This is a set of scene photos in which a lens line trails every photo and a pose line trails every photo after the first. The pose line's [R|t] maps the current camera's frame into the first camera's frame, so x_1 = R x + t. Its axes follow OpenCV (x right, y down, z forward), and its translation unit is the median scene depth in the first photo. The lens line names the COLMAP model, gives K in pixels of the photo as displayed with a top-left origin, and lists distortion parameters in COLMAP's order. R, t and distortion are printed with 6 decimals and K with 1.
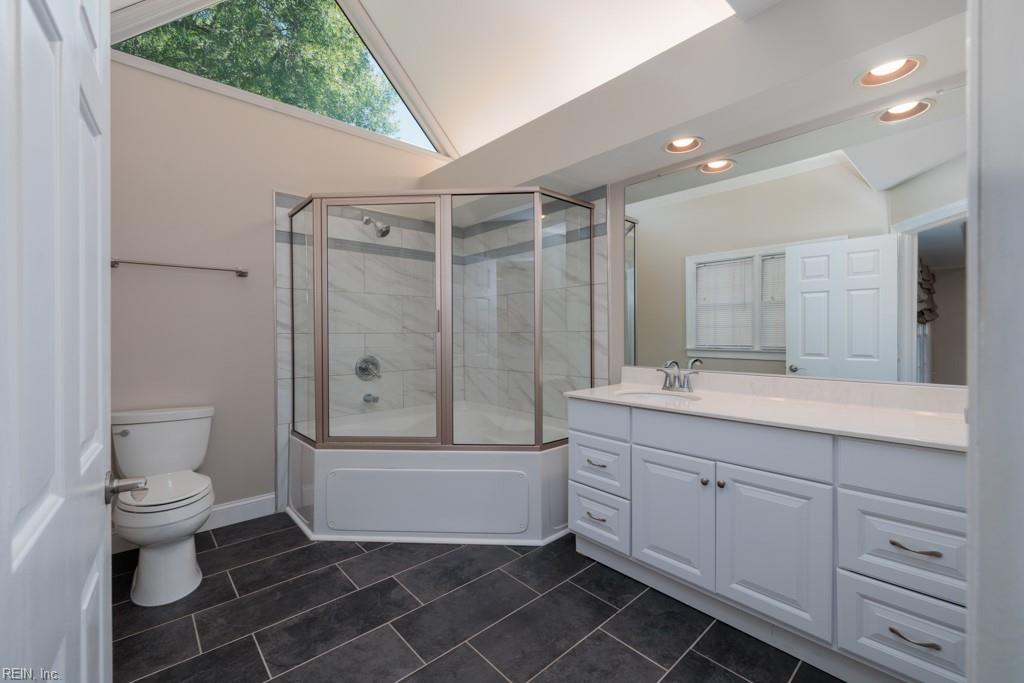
lens RADIAL K [[435.6, 0, 508.7], [0, 435.6, 337.6], [0, 0, 1]] dist [-0.012157, 0.000791]
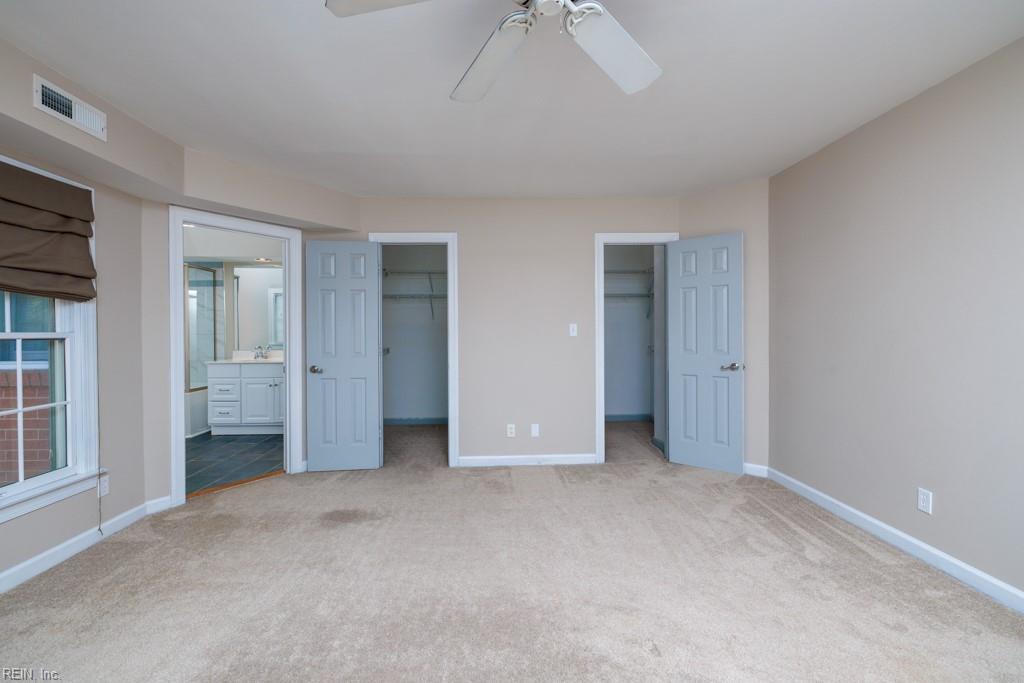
lens RADIAL K [[435.6, 0, 508.8], [0, 435.6, 342.6], [0, 0, 1]] dist [-0.012157, 0.000791]
pose [[0.637210, -0.002914, 0.770685, -0.480174], [0.005929, 0.999982, -0.001122, 0.035452], [-0.770668, 0.005284, 0.637215, -1.298926]]
